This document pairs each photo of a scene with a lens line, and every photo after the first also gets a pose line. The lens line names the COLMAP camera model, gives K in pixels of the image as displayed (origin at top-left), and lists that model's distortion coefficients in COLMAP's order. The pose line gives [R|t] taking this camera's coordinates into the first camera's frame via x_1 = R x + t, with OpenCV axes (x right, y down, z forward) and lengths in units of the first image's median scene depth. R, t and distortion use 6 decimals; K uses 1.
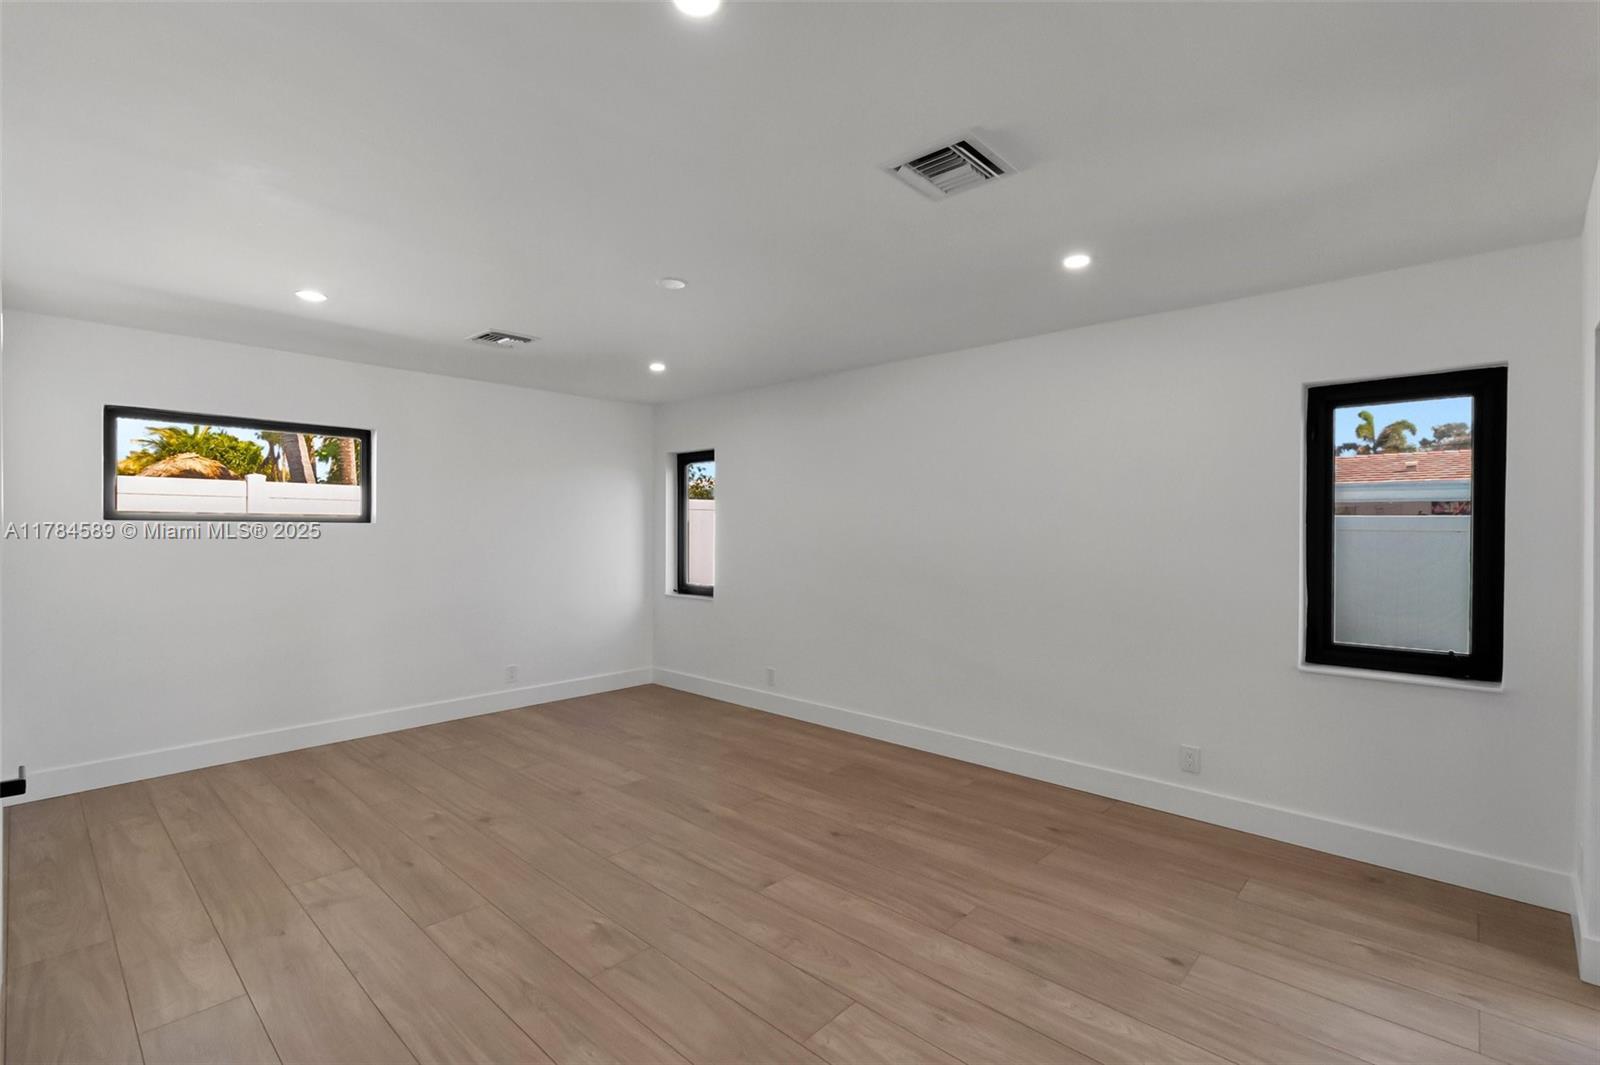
lens RADIAL K [[725.9, 0, 797.1], [0, 725.9, 525.7], [0, 0, 1]] dist [0.002548, 0.000057]
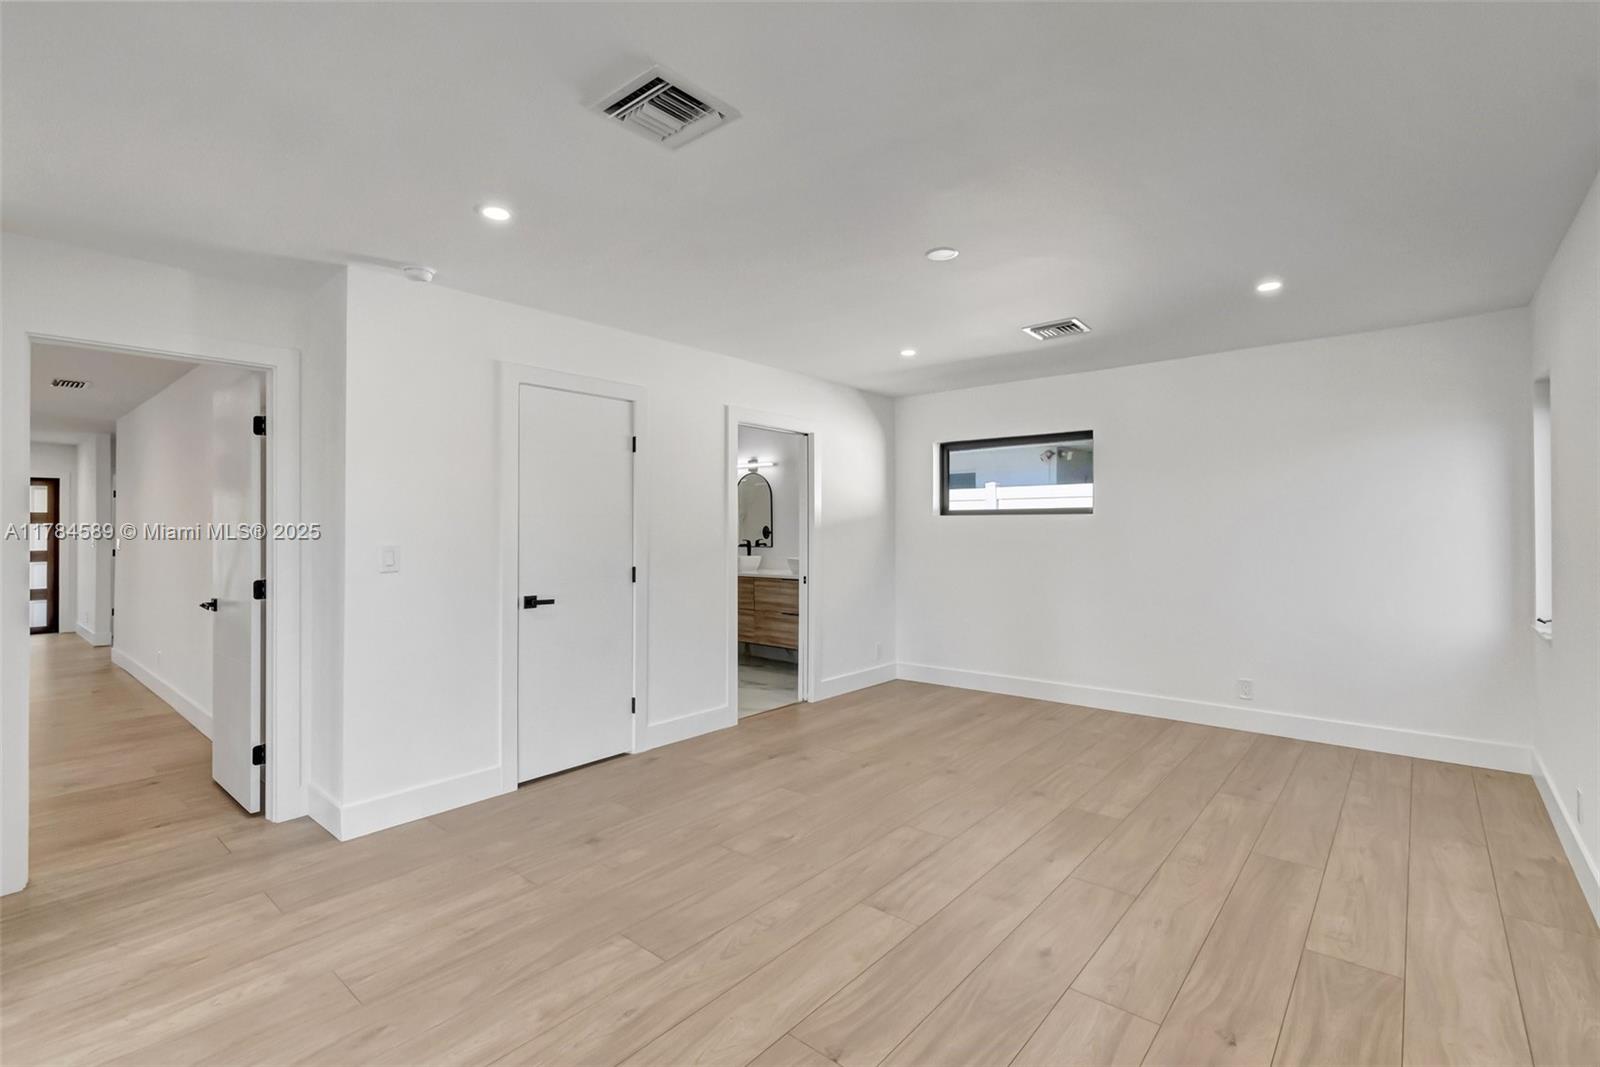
lens RADIAL K [[725.7, 0, 793.4], [0, 725.7, 529.1], [0, 0, 1]] dist [-0.002026, -0.000399]
pose [[0.031356, -0.001250, -0.999507, 0.630578], [0.008294, 0.999965, -0.000990, 0.019244], [0.999474, -0.008259, 0.031365, 0.644334]]
